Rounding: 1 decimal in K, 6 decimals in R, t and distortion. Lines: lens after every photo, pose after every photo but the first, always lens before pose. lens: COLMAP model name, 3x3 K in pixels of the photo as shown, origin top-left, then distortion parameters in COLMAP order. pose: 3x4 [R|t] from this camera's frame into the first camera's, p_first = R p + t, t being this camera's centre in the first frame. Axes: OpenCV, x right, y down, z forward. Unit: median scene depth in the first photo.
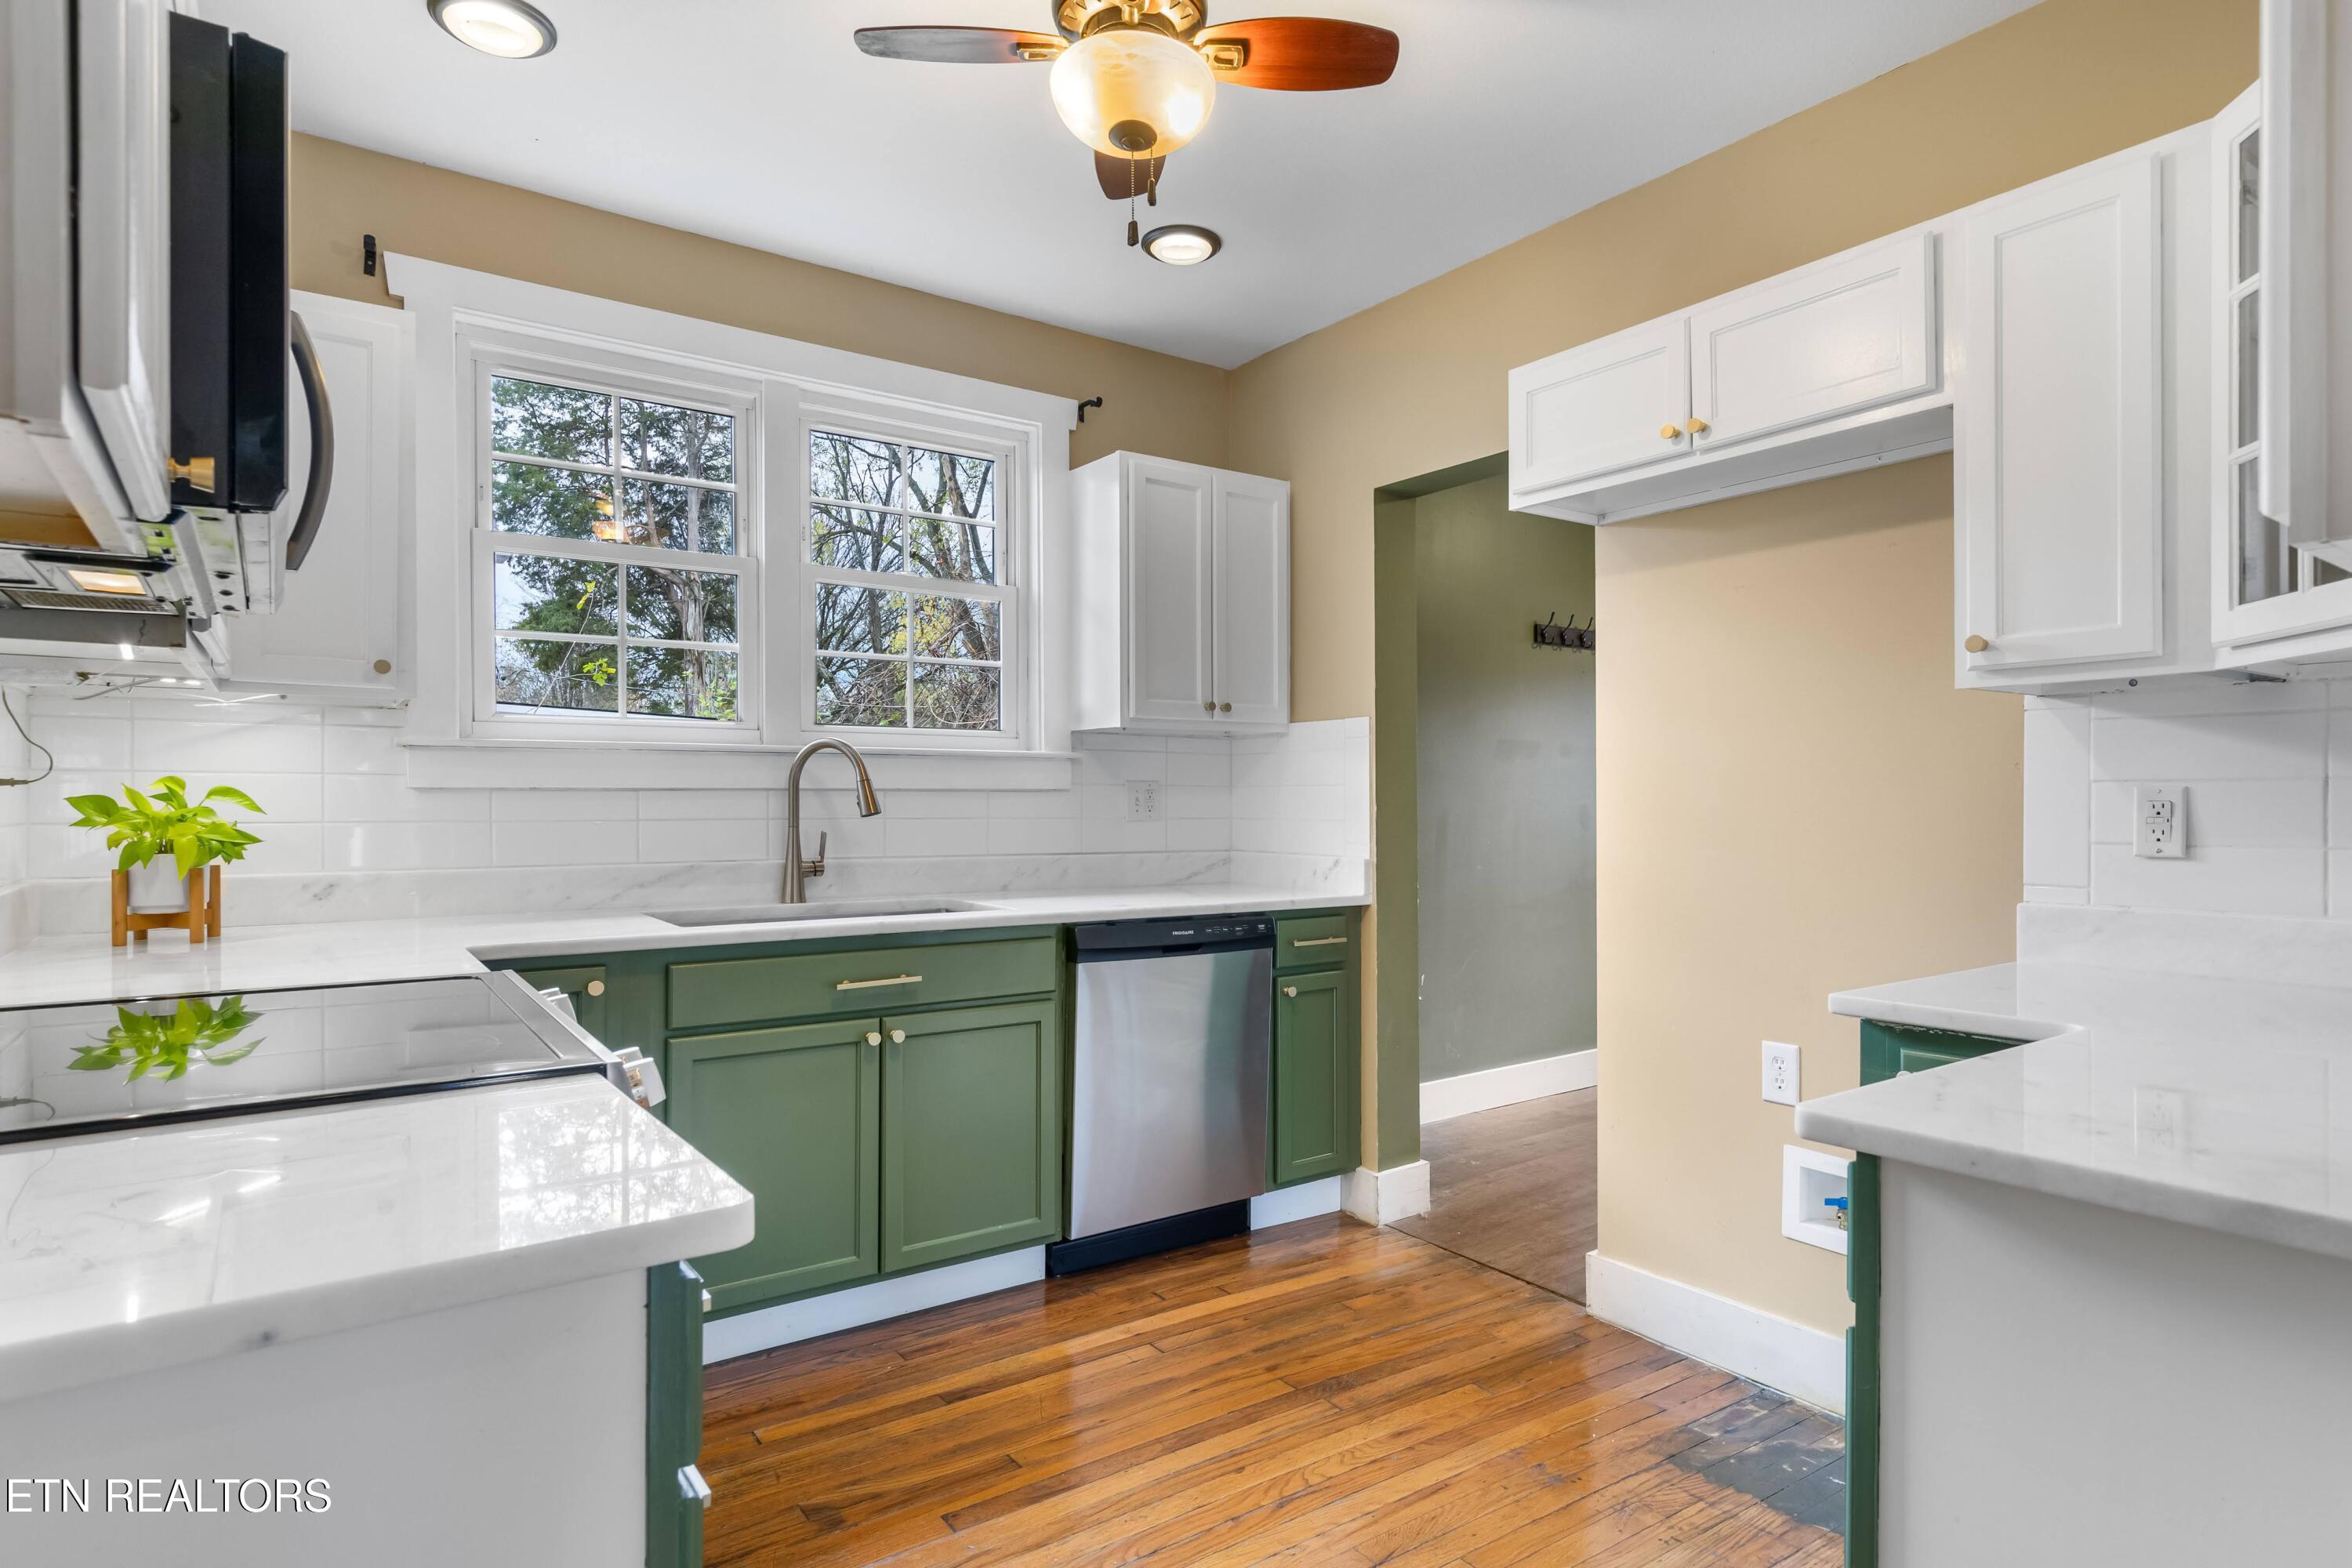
lens RADIAL K [[1266.4, 0, 1173.7], [0, 1266.4, 792.2], [0, 0, 1]] dist [0.003088, -0.001449]
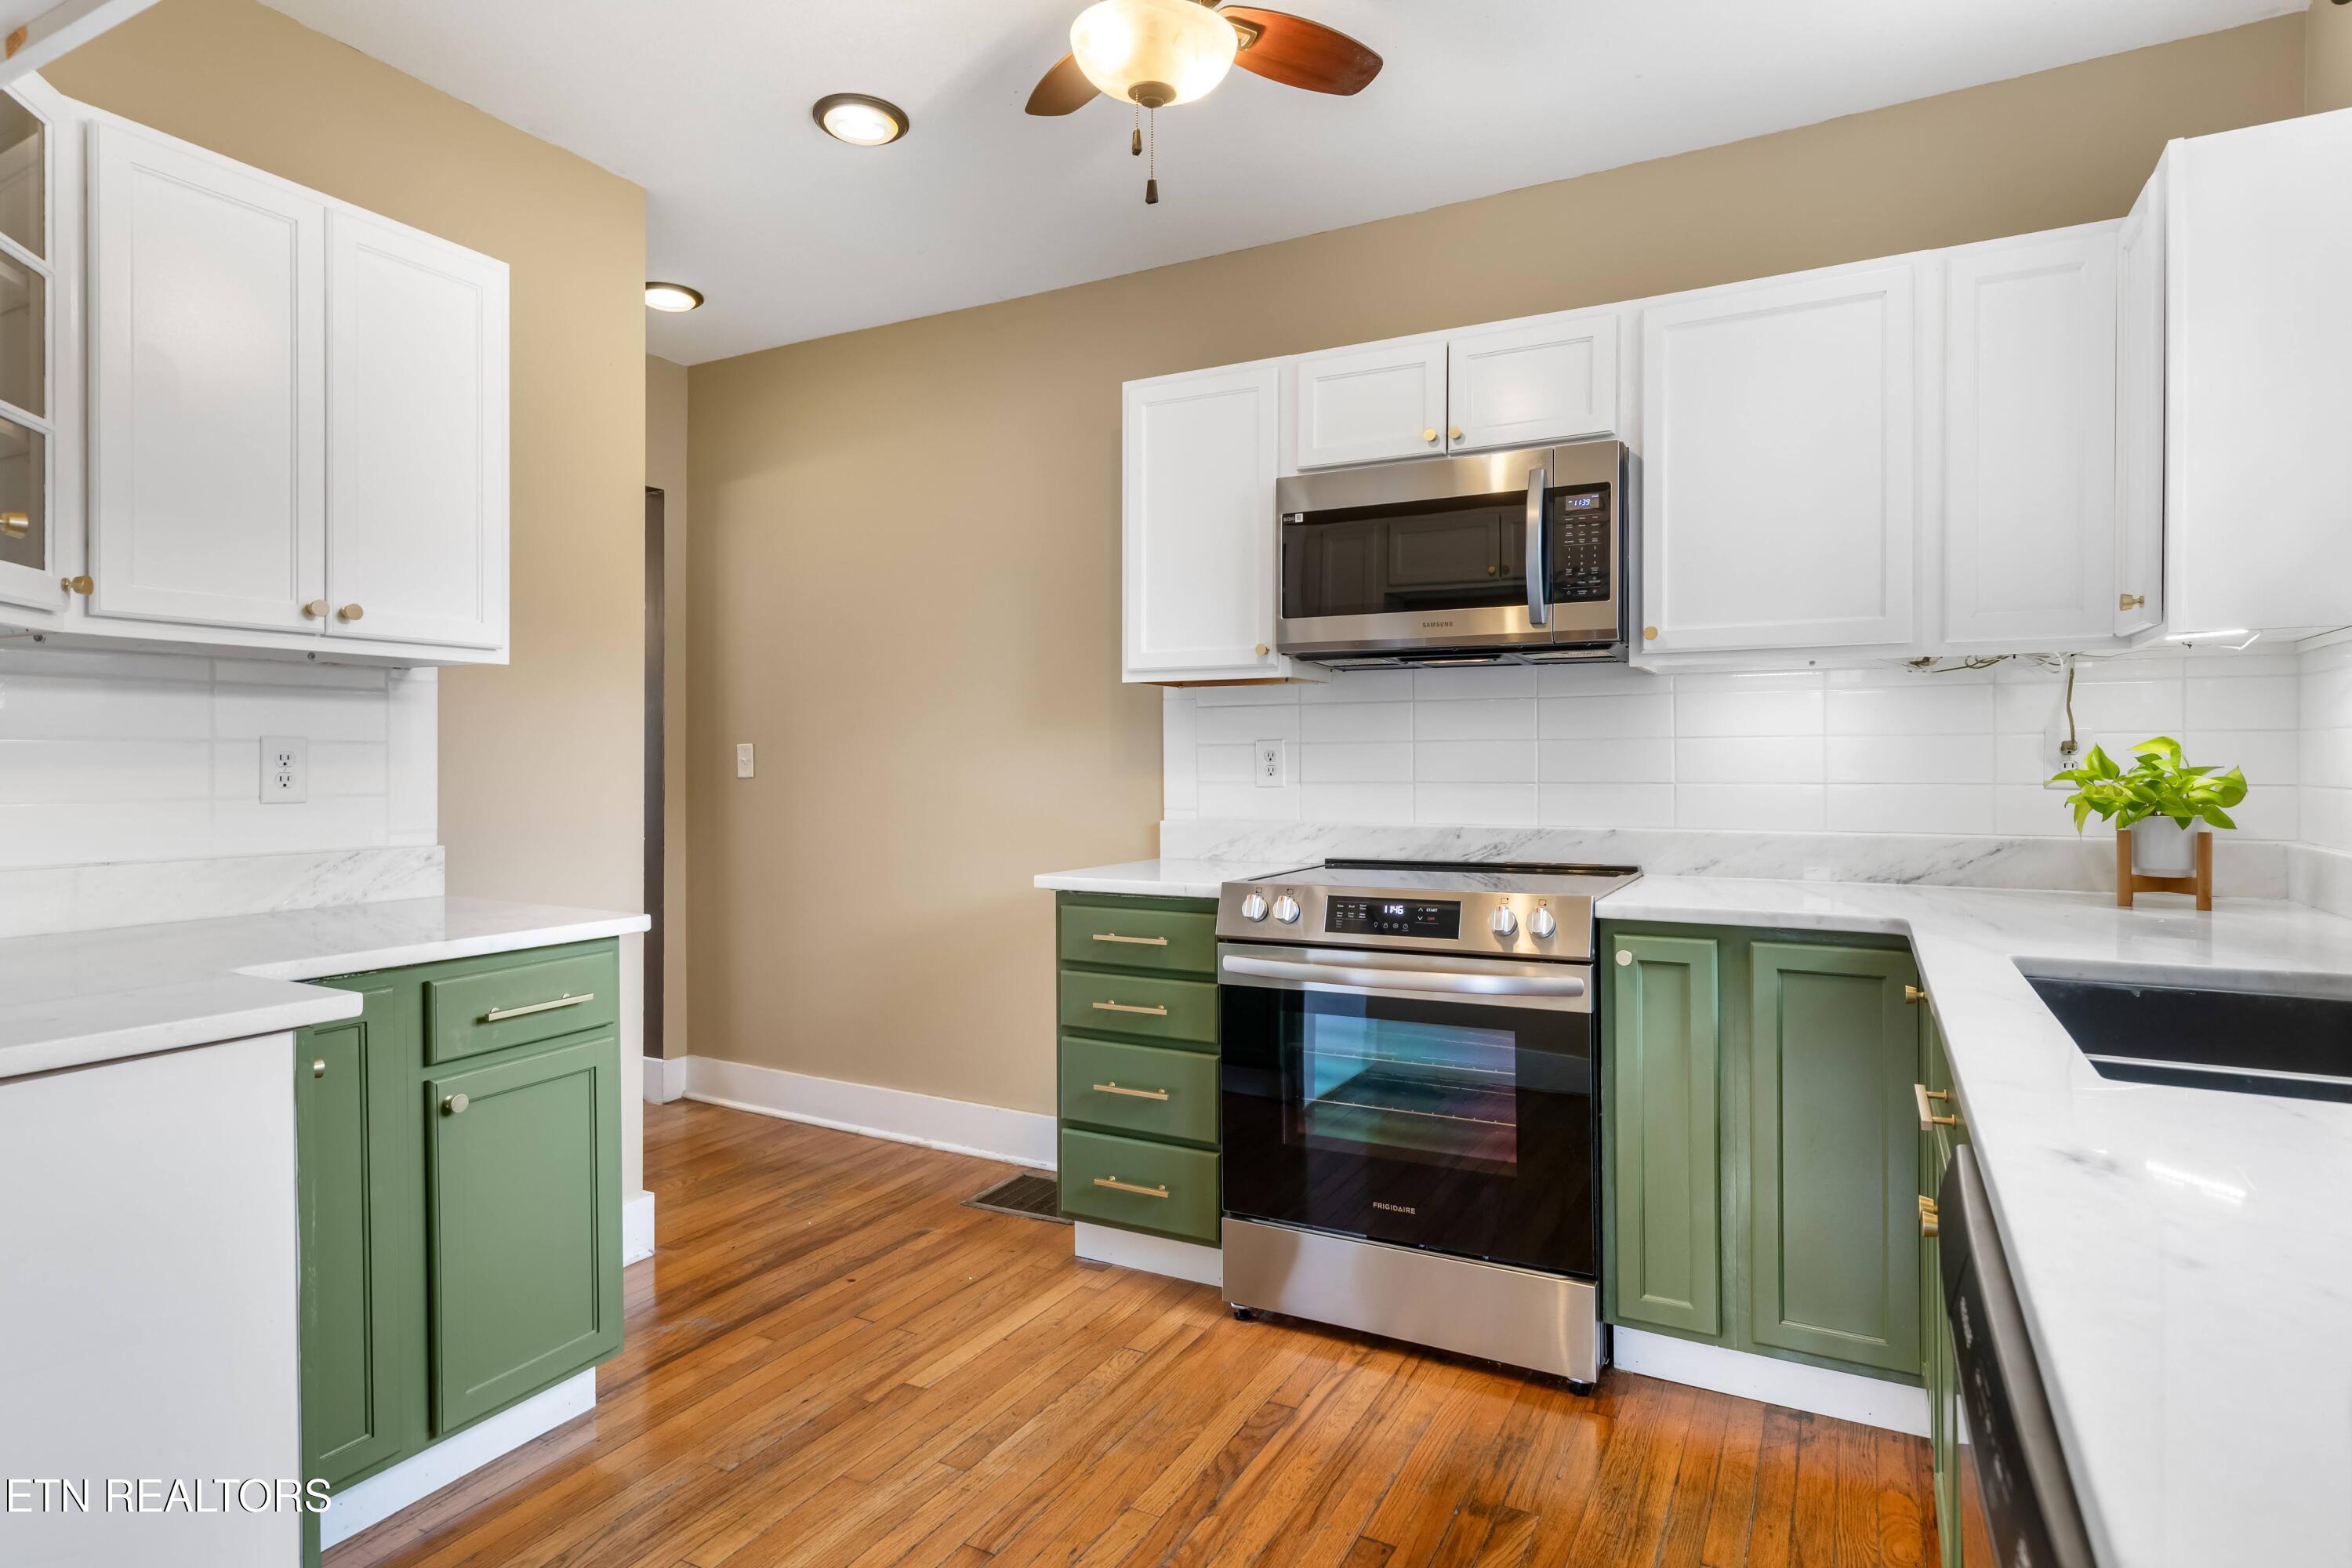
lens RADIAL K [[1280.6, 0, 1179.4], [0, 1280.6, 775.3], [0, 0, 1]] dist [0.007234, 0.000395]
pose [[-0.893687, 0.003308, -0.448678, 0.225009], [0.002060, 0.999993, 0.003269, 0.008188], [0.448686, 0.001997, -0.893687, 1.003580]]
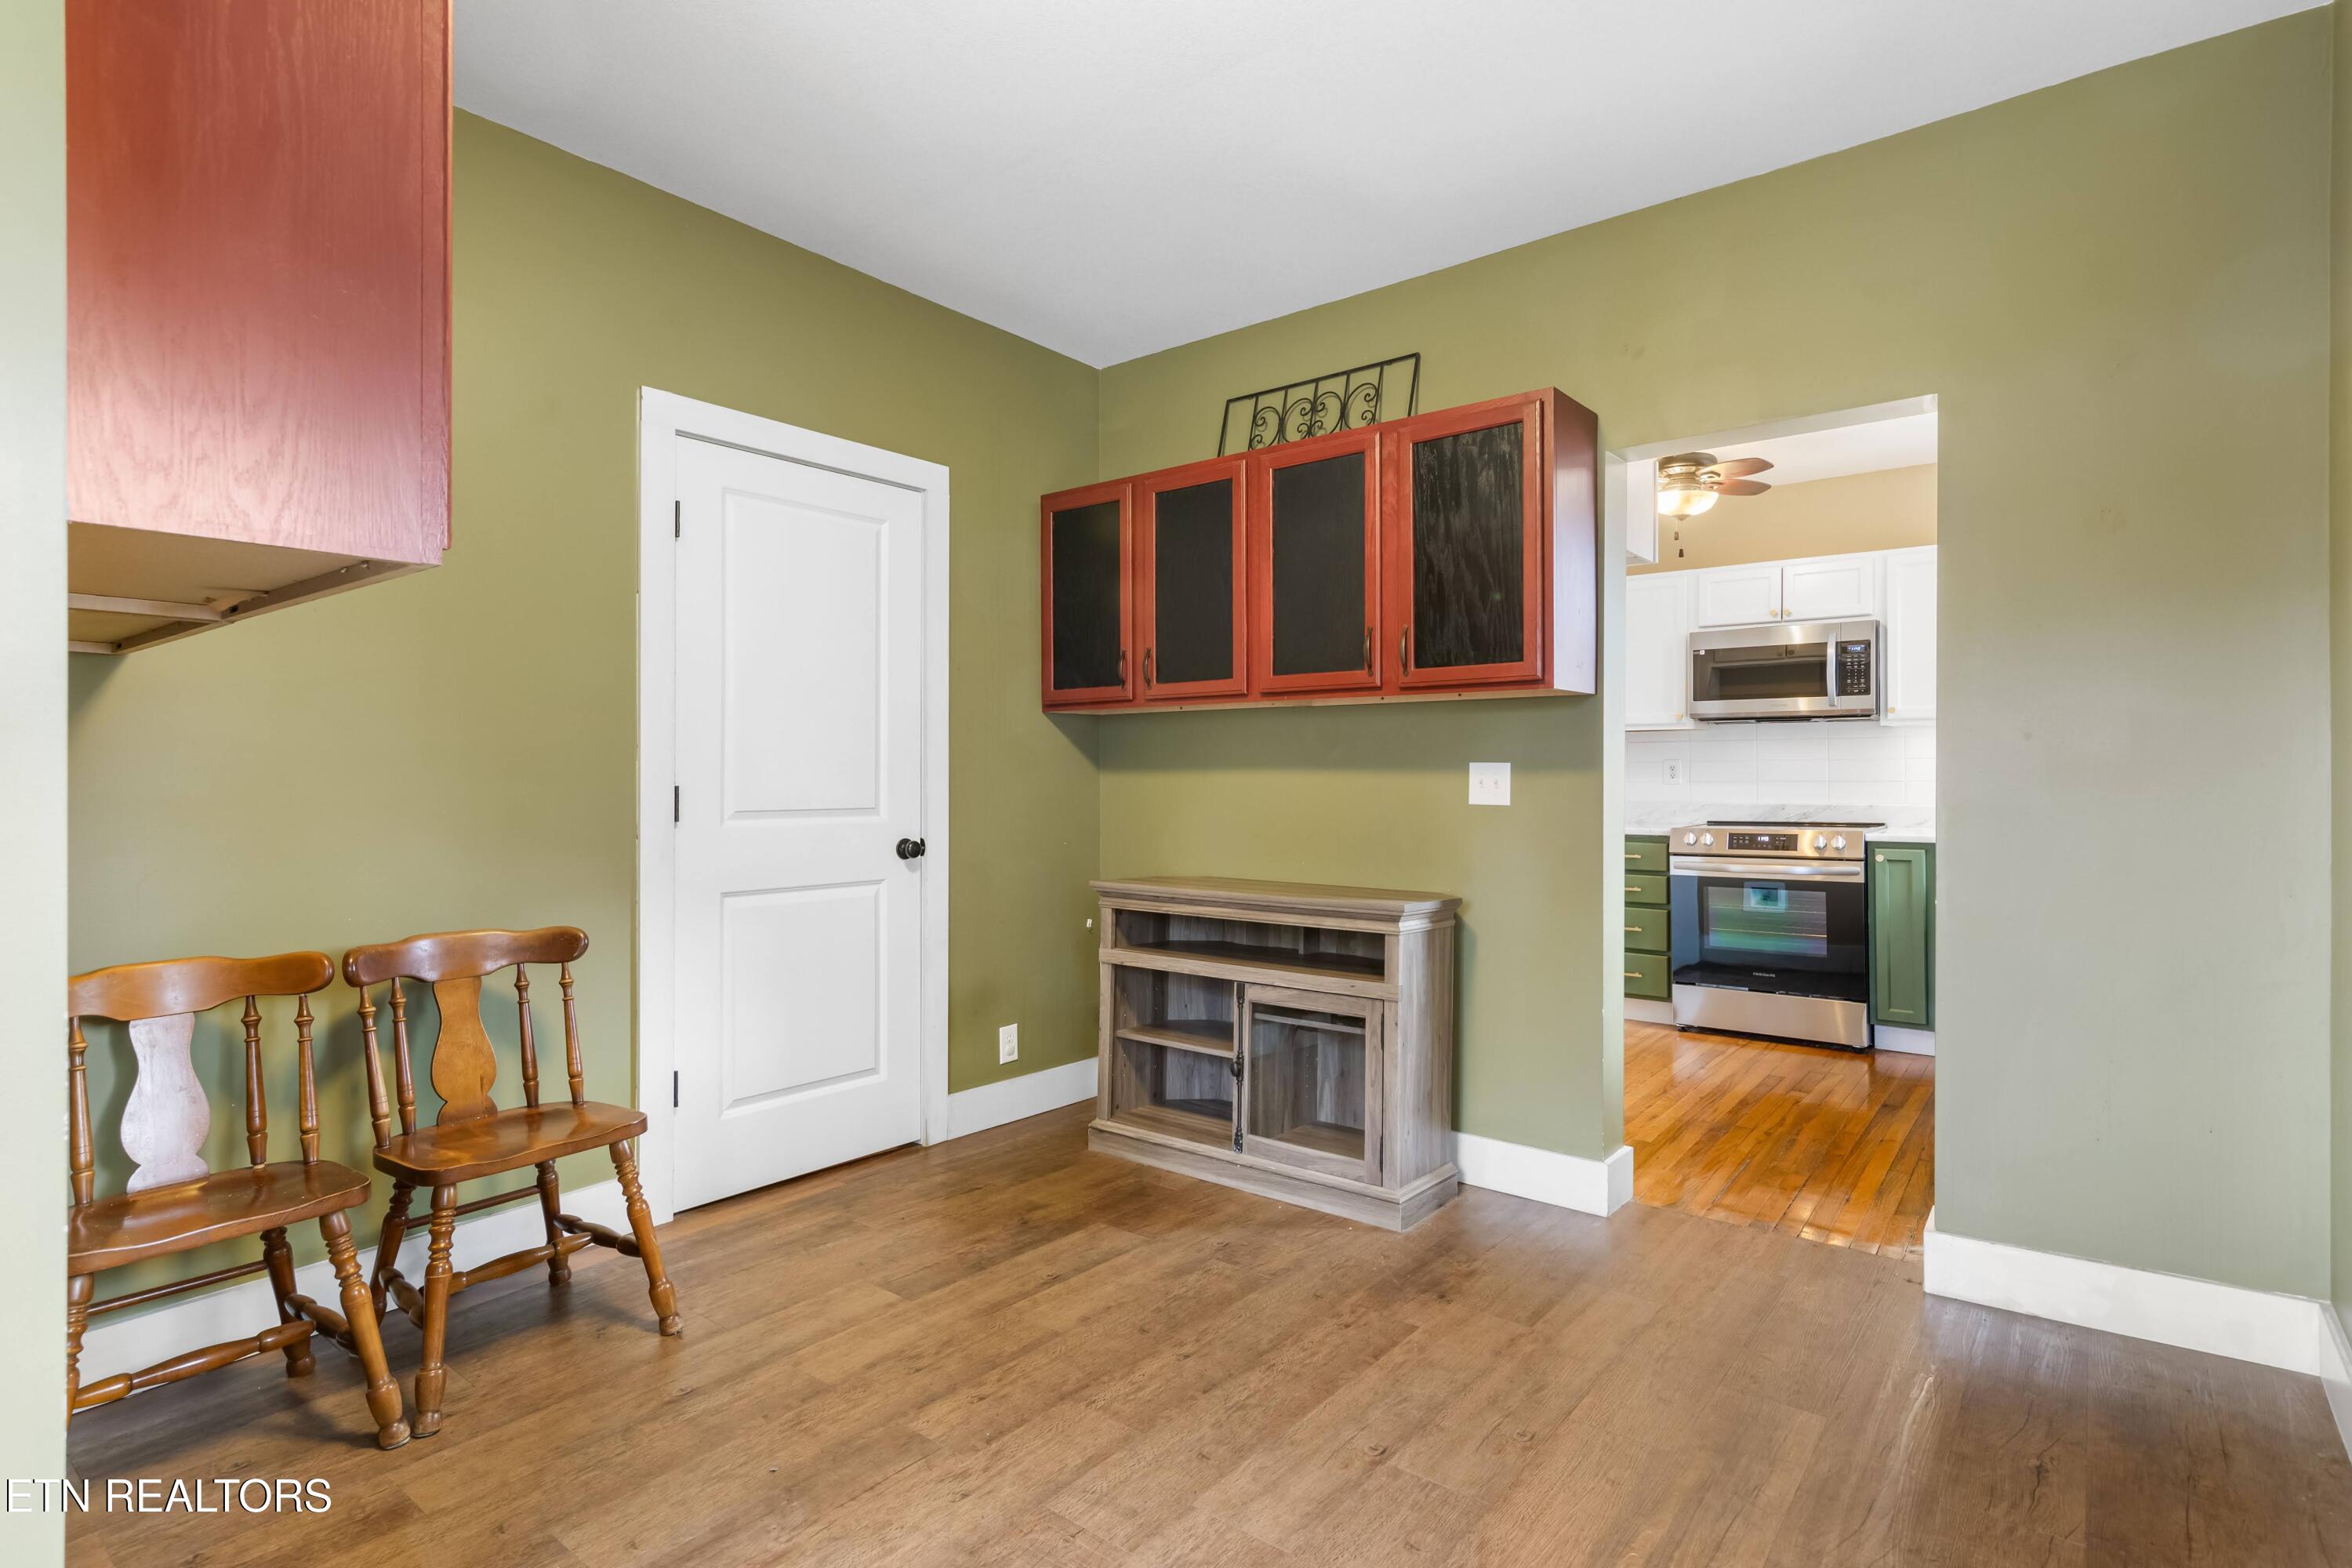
lens RADIAL K [[1171.1, 0, 1168.3], [0, 1171.1, 782.3], [0, 0, 1]] dist [0.003057, 0.000883]
pose [[-0.962547, 0.006548, -0.271037, 0.834736], [0.005454, 0.999974, 0.004786, 0.005936], [0.271062, 0.003129, -0.962557, 1.554662]]
